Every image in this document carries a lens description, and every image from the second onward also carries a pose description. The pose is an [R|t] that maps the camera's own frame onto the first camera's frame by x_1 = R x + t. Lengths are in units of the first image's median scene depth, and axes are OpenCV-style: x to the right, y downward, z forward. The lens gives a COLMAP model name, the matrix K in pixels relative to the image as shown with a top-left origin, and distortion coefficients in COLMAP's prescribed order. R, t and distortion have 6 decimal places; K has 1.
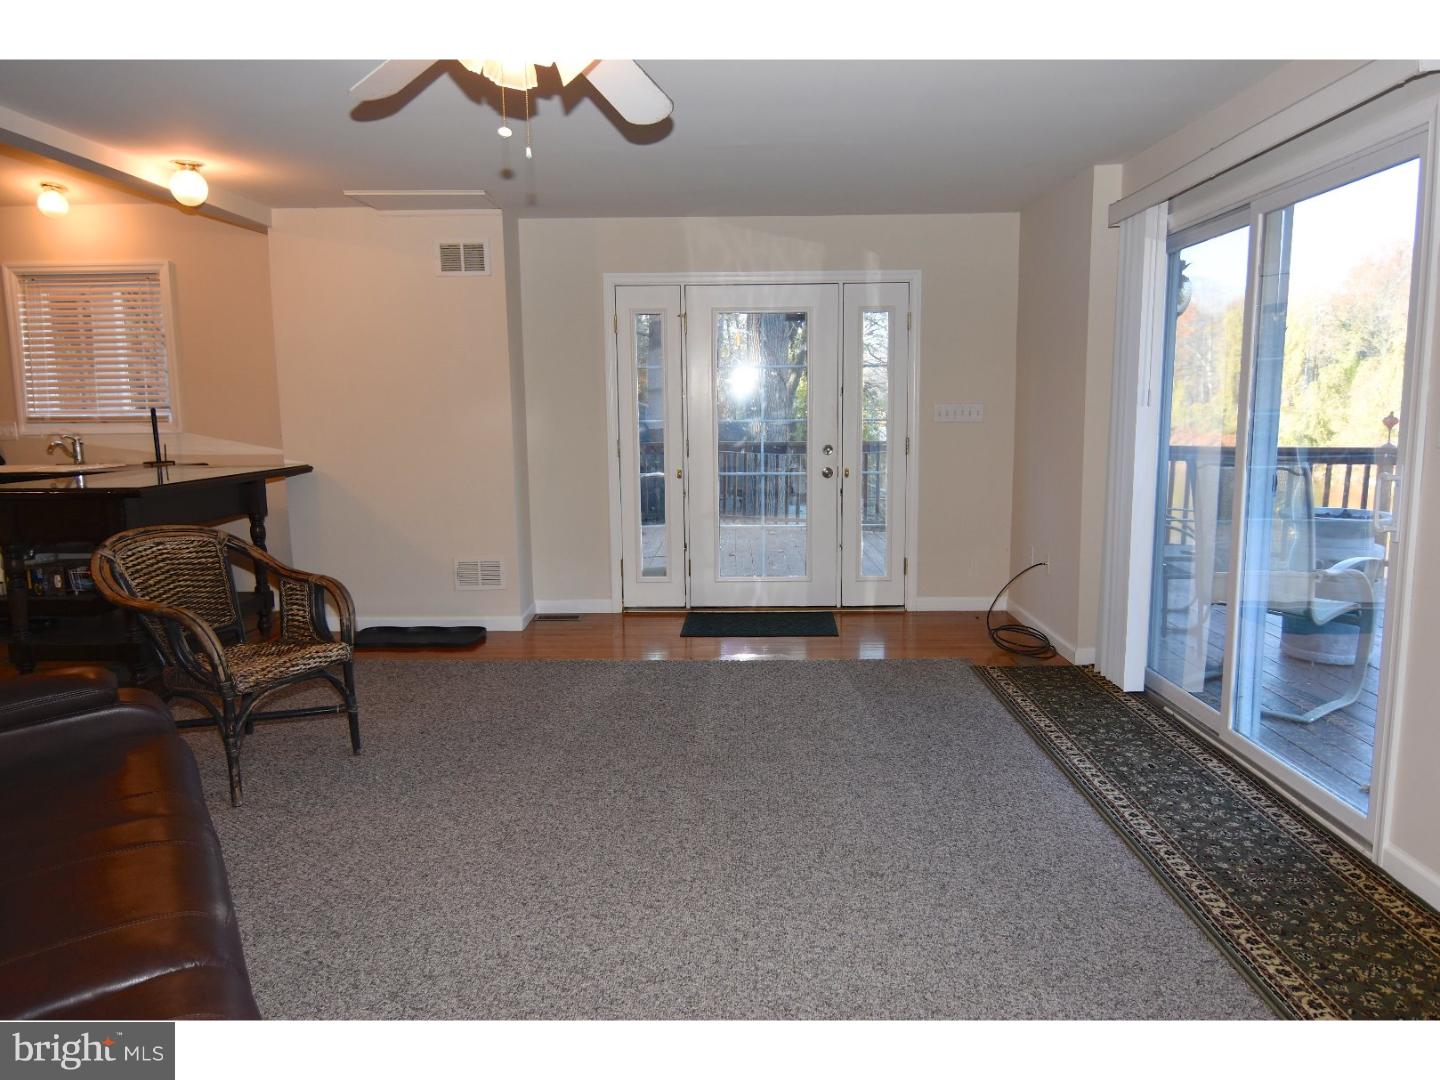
lens RADIAL K [[1012.1, 0, 720.0], [0, 1012.1, 540.0], [0, 0, 1]] dist [0.005039, 0.001578]
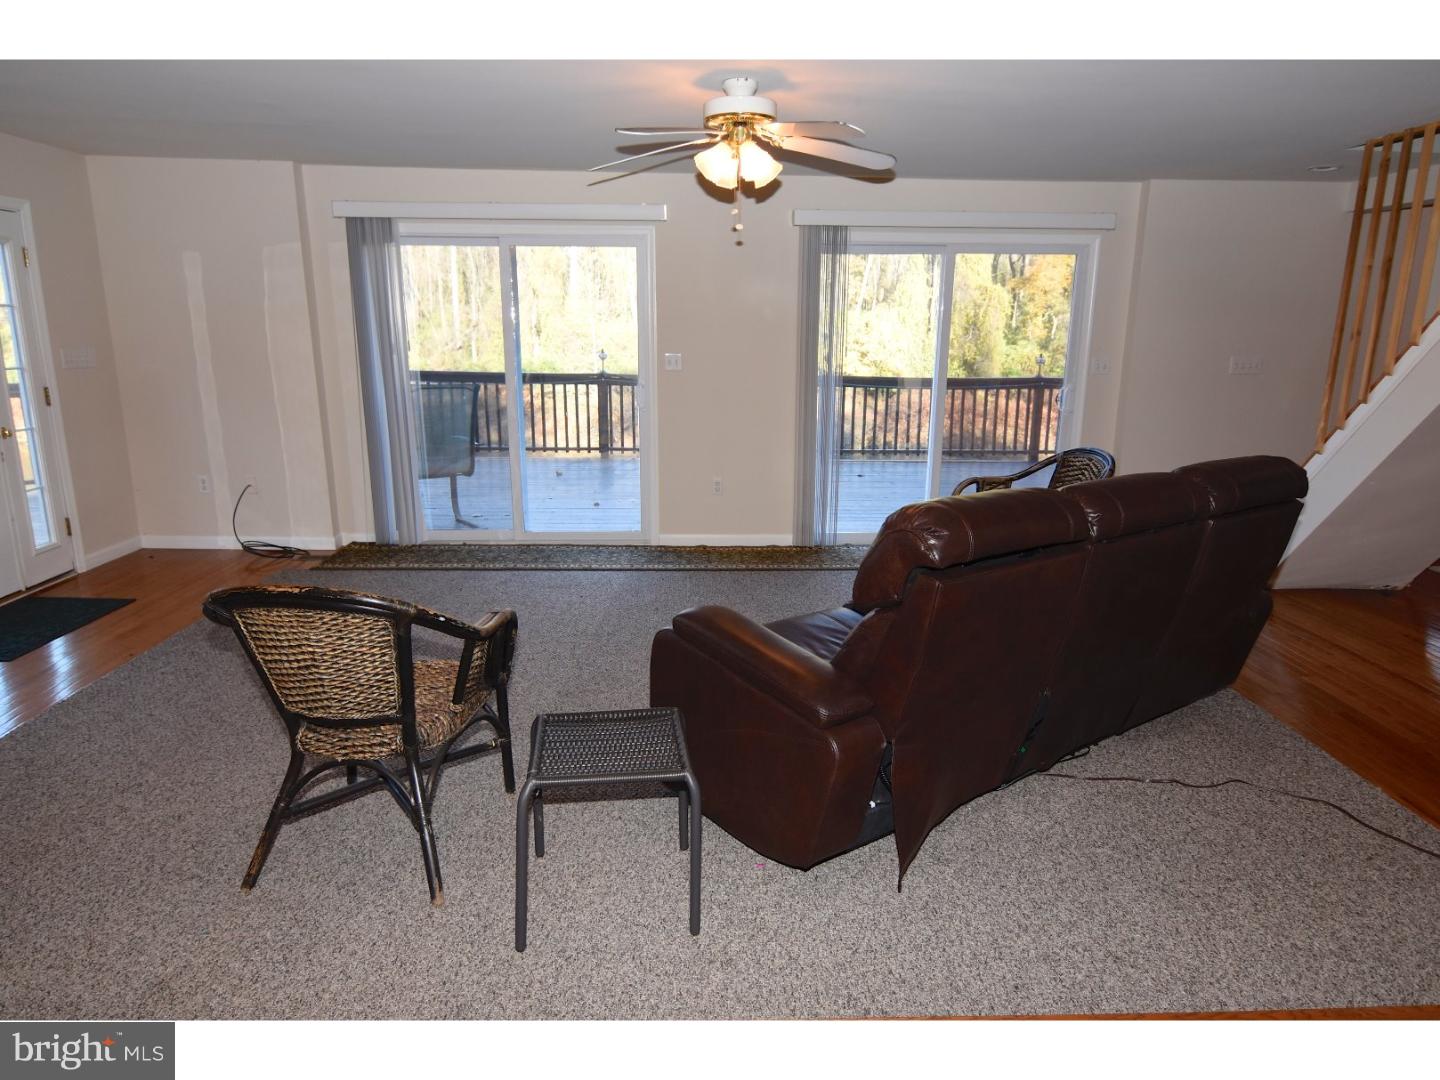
lens RADIAL K [[894.4, 0, 720.0], [0, 894.4, 540.0], [0, 0, 1]] dist [0.001769, -0.005168]
pose [[-0.027729, -0.228961, 0.973041, -1.058851], [0.129457, 0.964395, 0.230616, -0.127117], [-0.991197, 0.132362, 0.002899, 0.608646]]
